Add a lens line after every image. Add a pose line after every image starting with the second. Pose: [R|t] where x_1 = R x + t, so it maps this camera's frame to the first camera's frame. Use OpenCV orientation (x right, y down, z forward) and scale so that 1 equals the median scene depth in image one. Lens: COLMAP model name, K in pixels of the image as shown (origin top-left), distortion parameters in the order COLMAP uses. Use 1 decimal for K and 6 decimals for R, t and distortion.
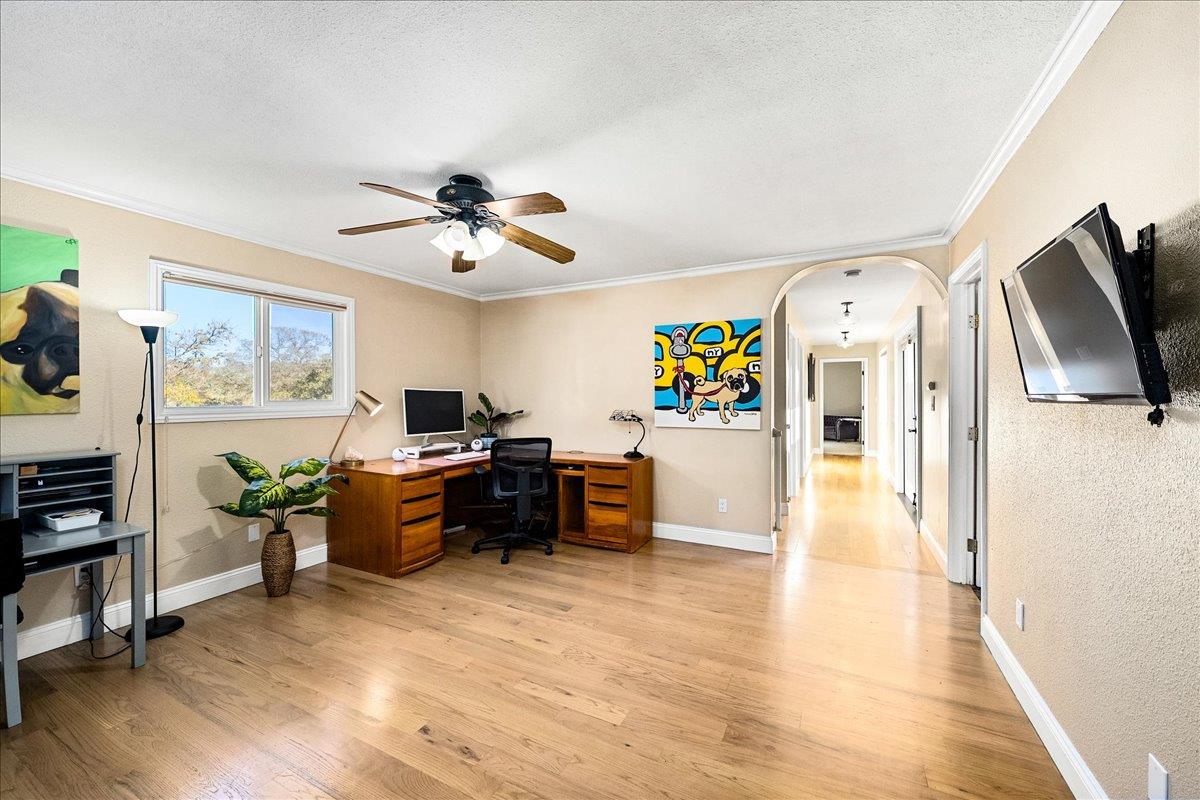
lens RADIAL K [[468.4, 0, 597.5], [0, 468.4, 395.3], [0, 0, 1]] dist [-0.003810, -0.000405]
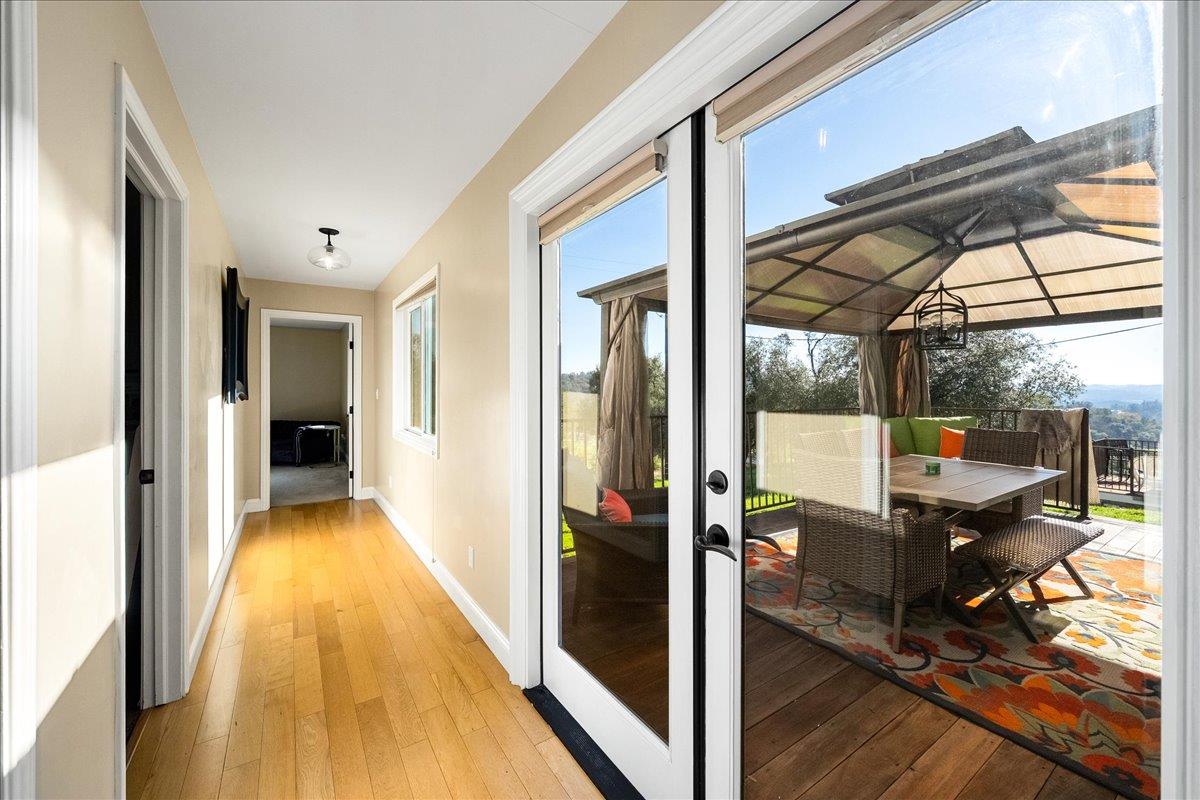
lens RADIAL K [[468.4, 0, 600.9], [0, 468.4, 387.9], [0, 0, 1]] dist [-0.003810, -0.000405]
pose [[0.484960, 0.003695, 0.874529, 0.331964], [-0.003634, 0.999991, -0.002209, 0.002404], [-0.874529, -0.002107, 0.484969, 0.685322]]
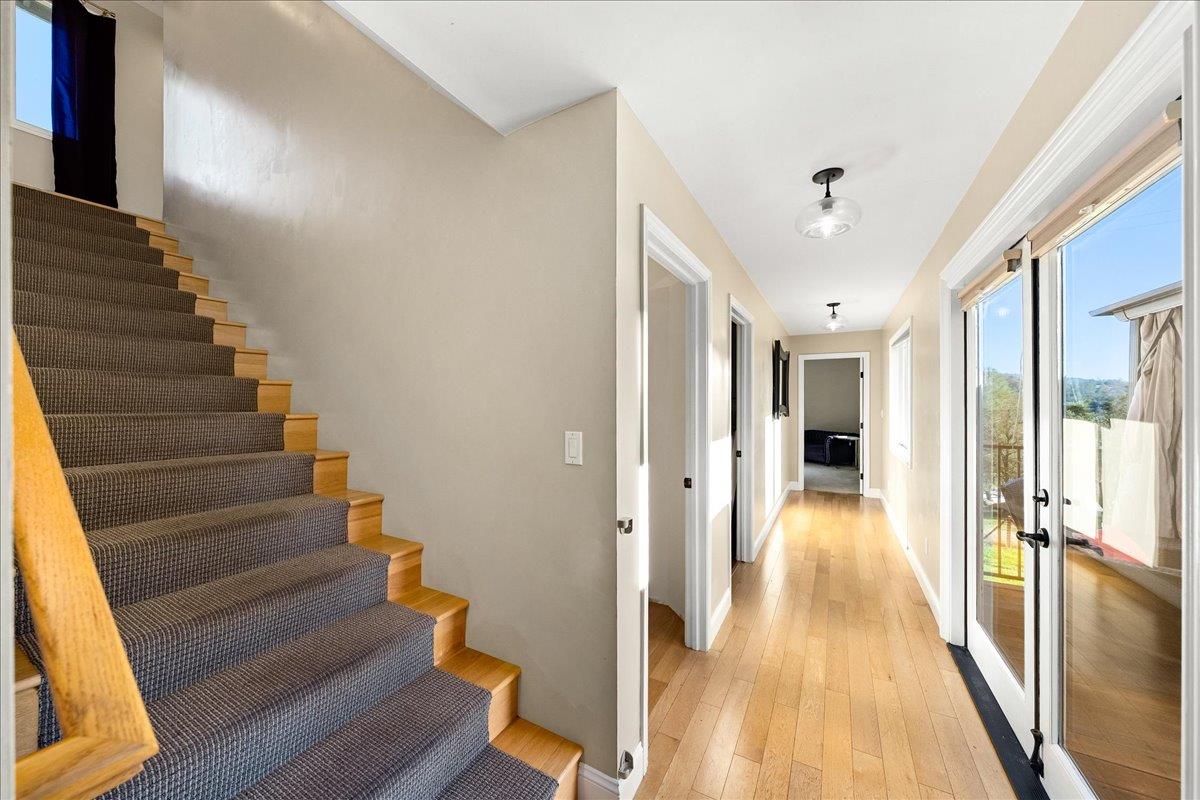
lens RADIAL K [[429.1, 0, 600.7], [0, 429.1, 400.7], [0, 0, 1]] dist [-0.000781, -0.000227]
pose [[0.999646, 0.004578, -0.026213, 0.282184], [-0.004547, 0.999989, 0.001242, -0.012190], [0.026219, -0.001122, 0.999656, 0.505946]]
